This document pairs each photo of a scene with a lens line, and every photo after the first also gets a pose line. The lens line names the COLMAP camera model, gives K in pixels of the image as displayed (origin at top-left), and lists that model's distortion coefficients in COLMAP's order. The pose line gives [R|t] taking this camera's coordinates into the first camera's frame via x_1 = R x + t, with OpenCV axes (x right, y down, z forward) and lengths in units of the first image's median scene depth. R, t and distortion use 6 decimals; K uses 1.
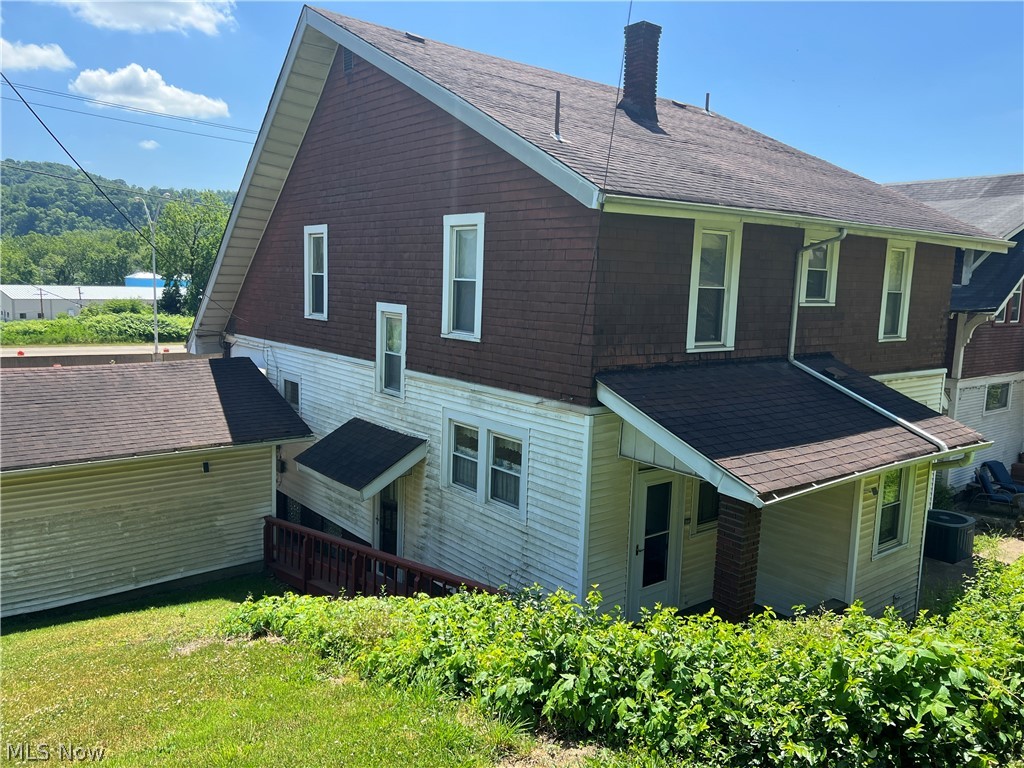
lens RADIAL K [[771.1, 0, 511.3], [0, 771.1, 381.4], [0, 0, 1]] dist [0.036602, -0.003766]
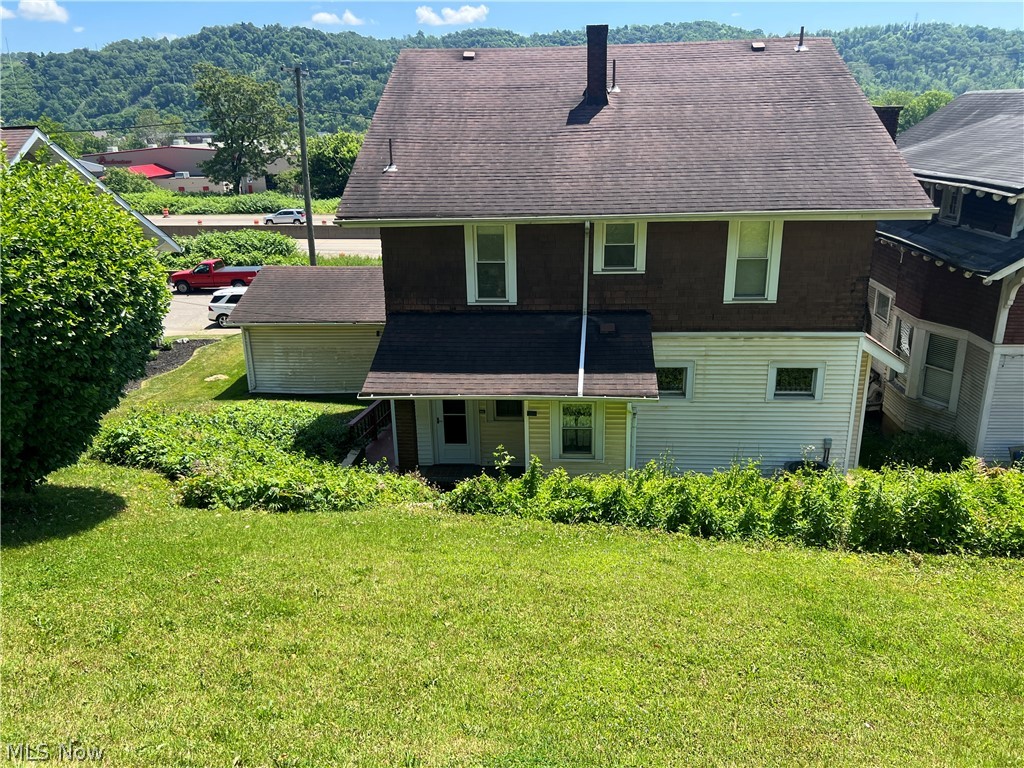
lens RADIAL K [[771.1, 0, 511.0], [0, 771.1, 385.0], [0, 0, 1]] dist [0.036602, -0.003766]
pose [[0.723115, 0.177080, -0.667643, 1.275829], [-0.045635, 0.976715, 0.209629, -0.196599], [0.689218, -0.121118, 0.714359, -0.061838]]
